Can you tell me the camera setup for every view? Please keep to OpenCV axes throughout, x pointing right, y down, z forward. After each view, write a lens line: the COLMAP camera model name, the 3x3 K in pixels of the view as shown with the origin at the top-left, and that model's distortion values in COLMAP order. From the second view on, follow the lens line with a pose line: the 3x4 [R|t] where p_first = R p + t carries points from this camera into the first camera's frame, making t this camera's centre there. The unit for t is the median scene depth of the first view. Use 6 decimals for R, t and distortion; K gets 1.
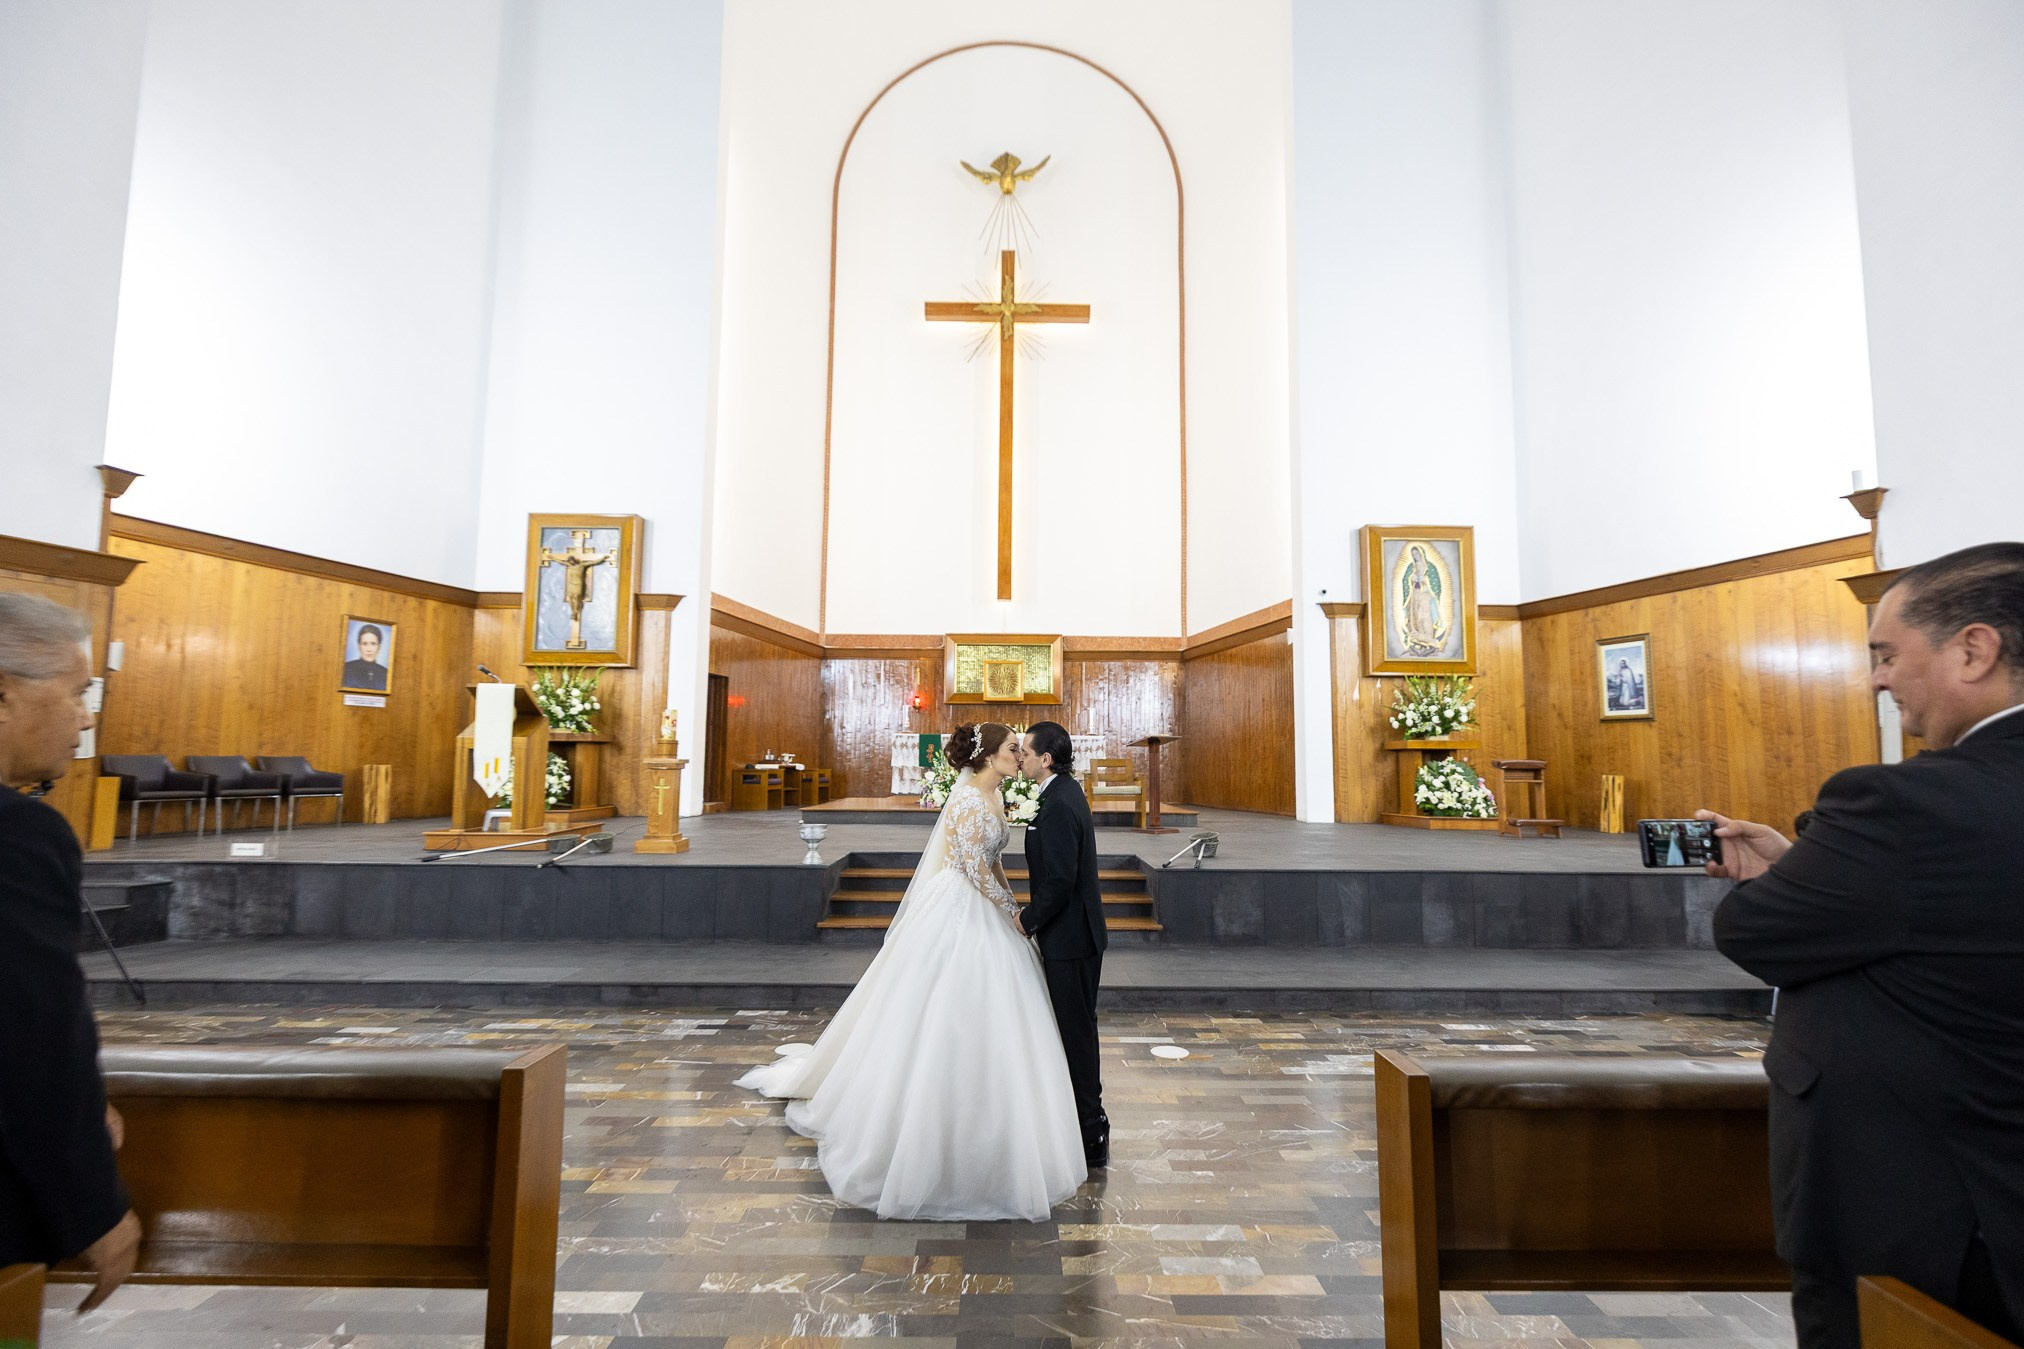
lens RADIAL K [[924.4, 0, 1012.0], [0, 924.4, 674.5], [0, 0, 1]] dist [0.000459, 0.000010]
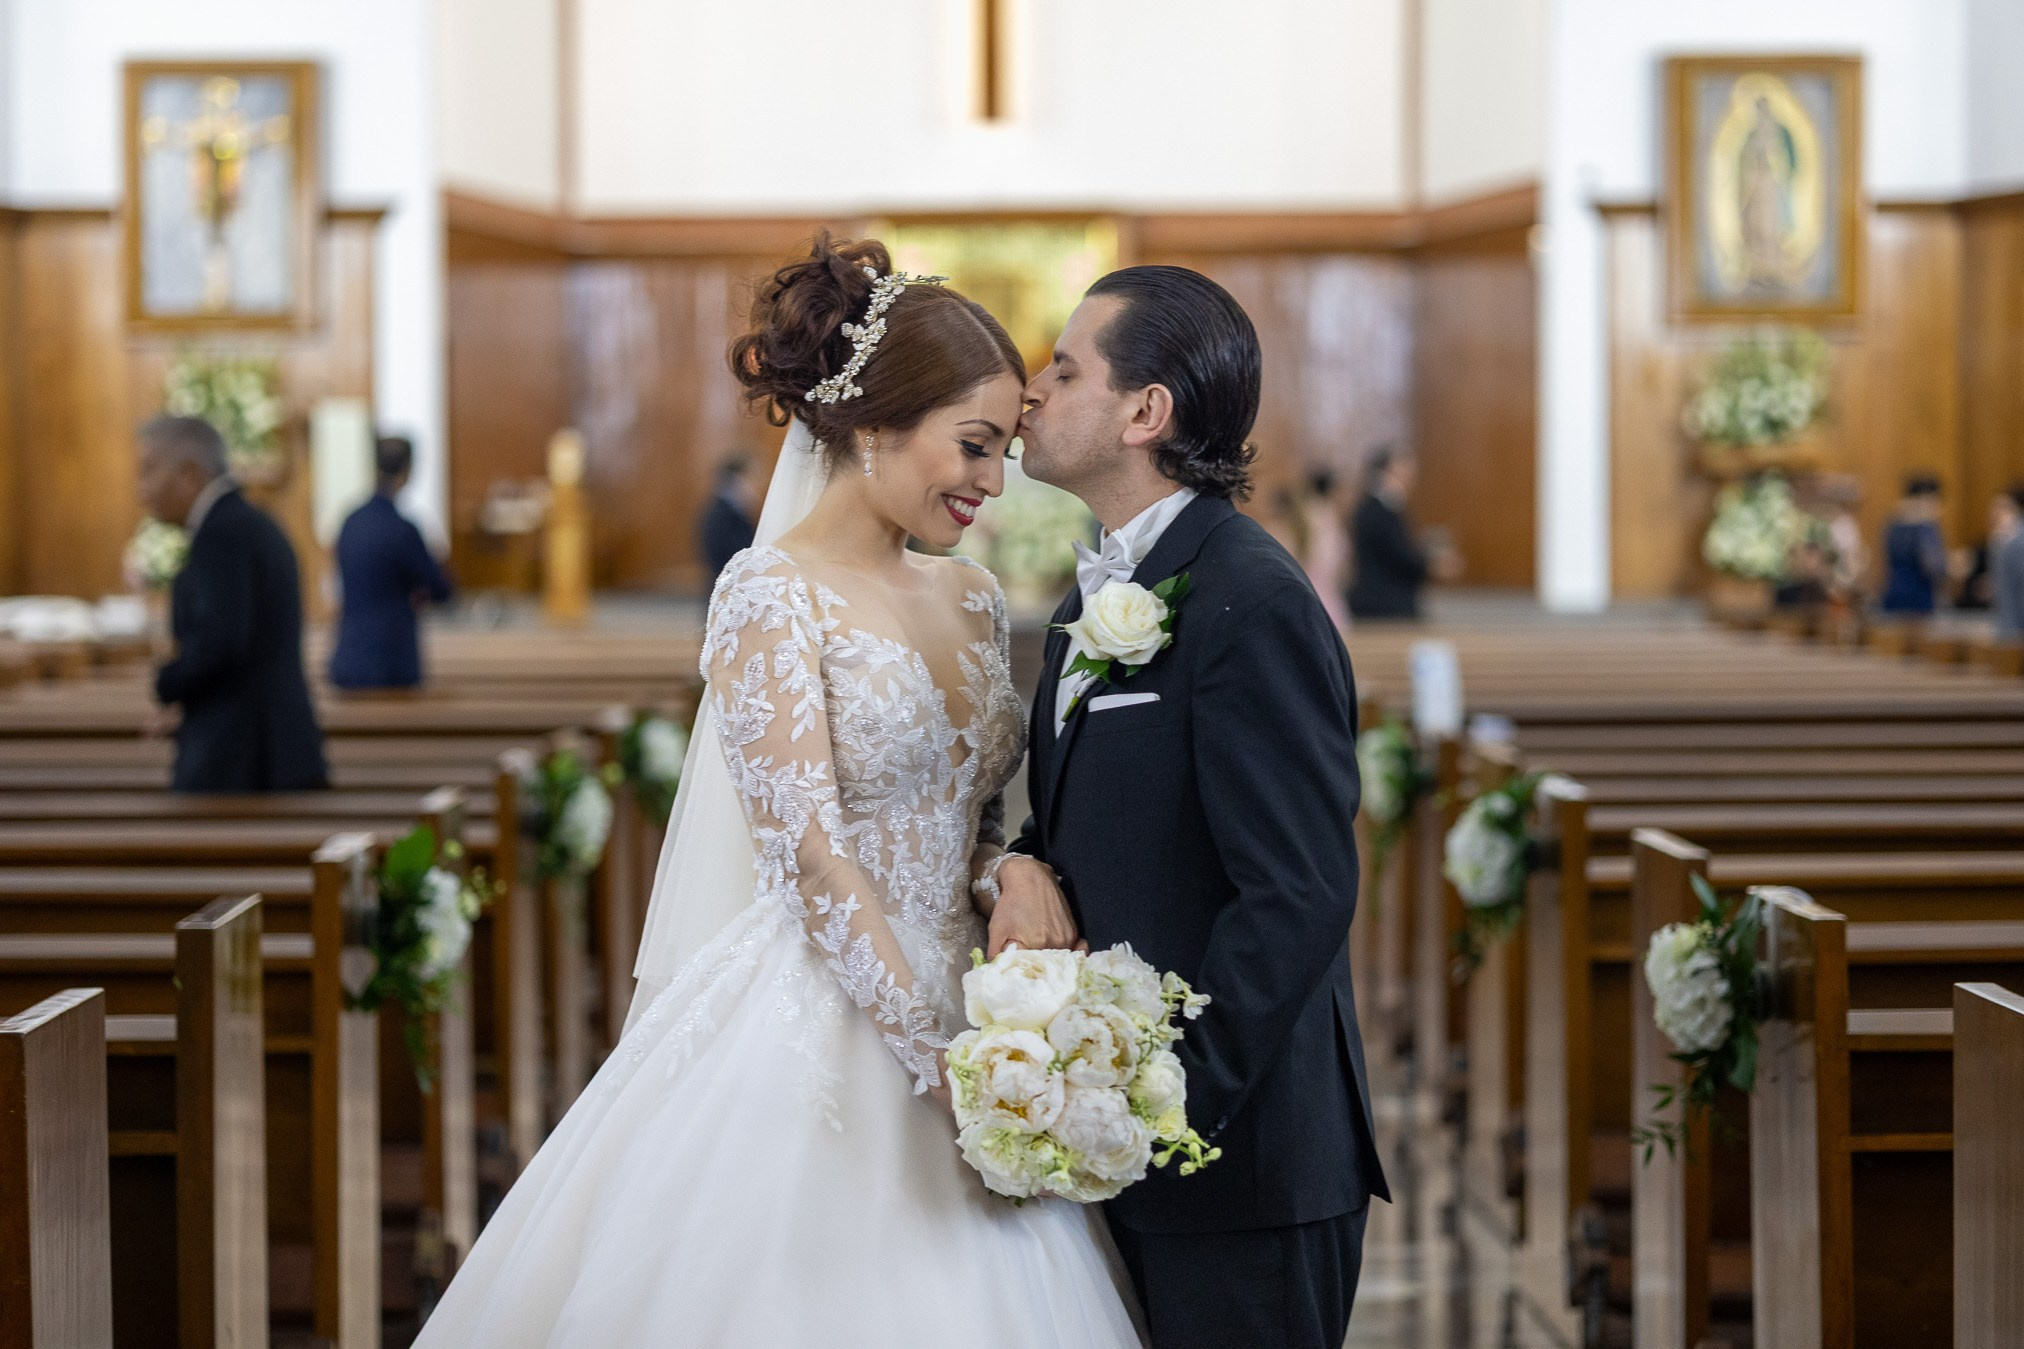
lens RADIAL K [[4977.8, 0, 1012.0], [0, 4977.8, 674.5], [0, 0, 1]] dist [0.142279, -2.749047]
pose [[0.999870, -0.015558, 0.004119, -0.019288], [0.014892, 0.991446, 0.129664, -0.197917], [-0.006101, -0.129585, 0.991549, -2.071807]]
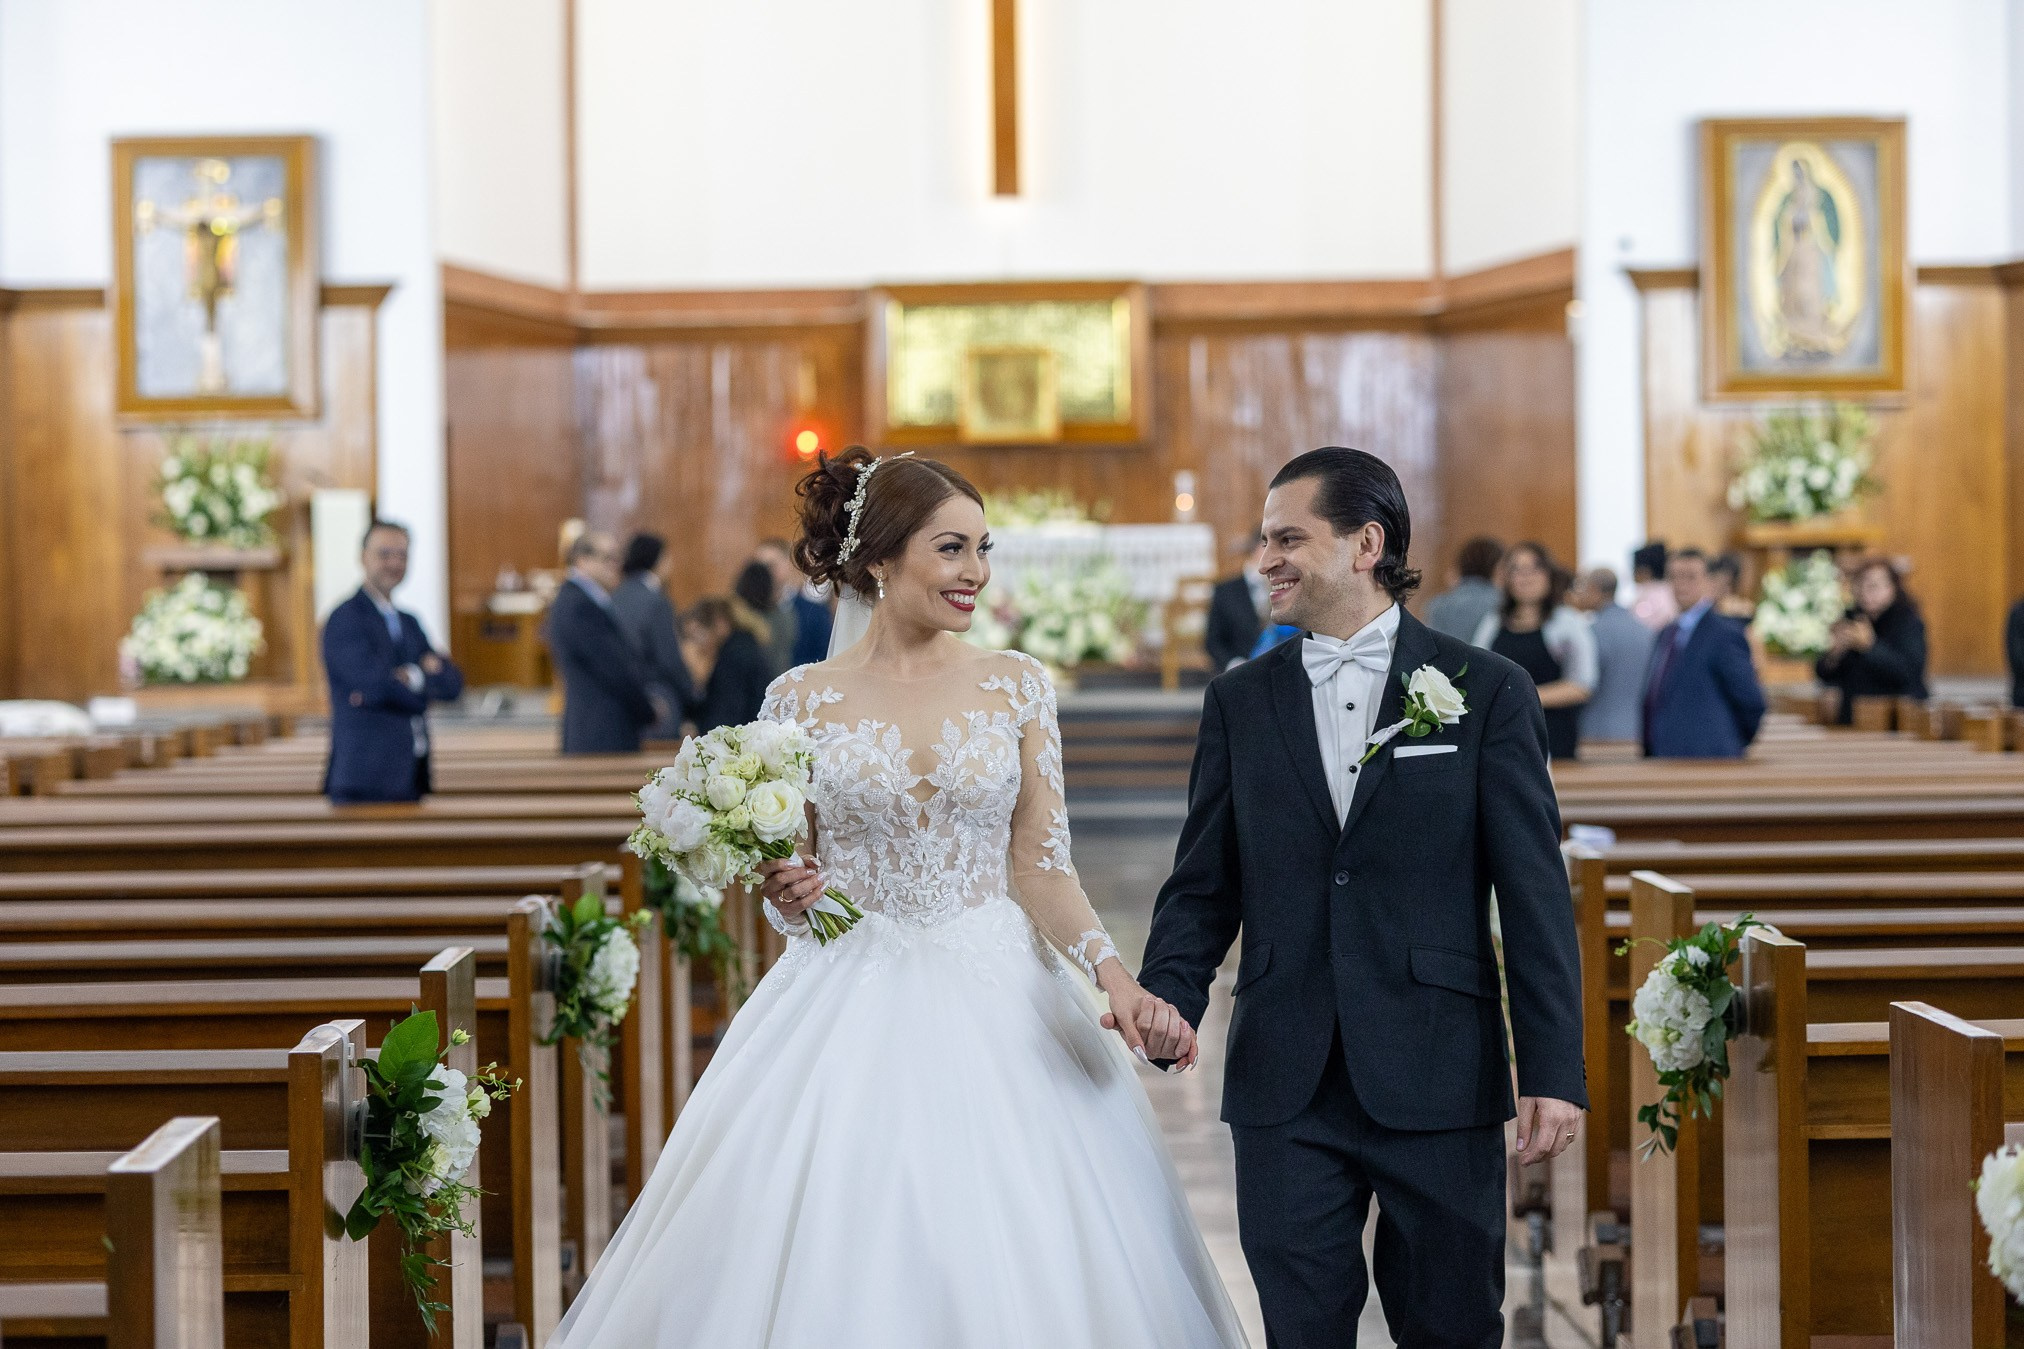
lens RADIAL K [[4977.8, 0, 1012.0], [0, 4977.8, 674.5], [0, 0, 1]] dist [0.142279, -2.749047]
pose [[0.999707, -0.023961, 0.003438, -0.029444], [0.023414, 0.993228, 0.113799, -0.191388], [-0.006141, -0.113685, 0.993498, -1.977699]]
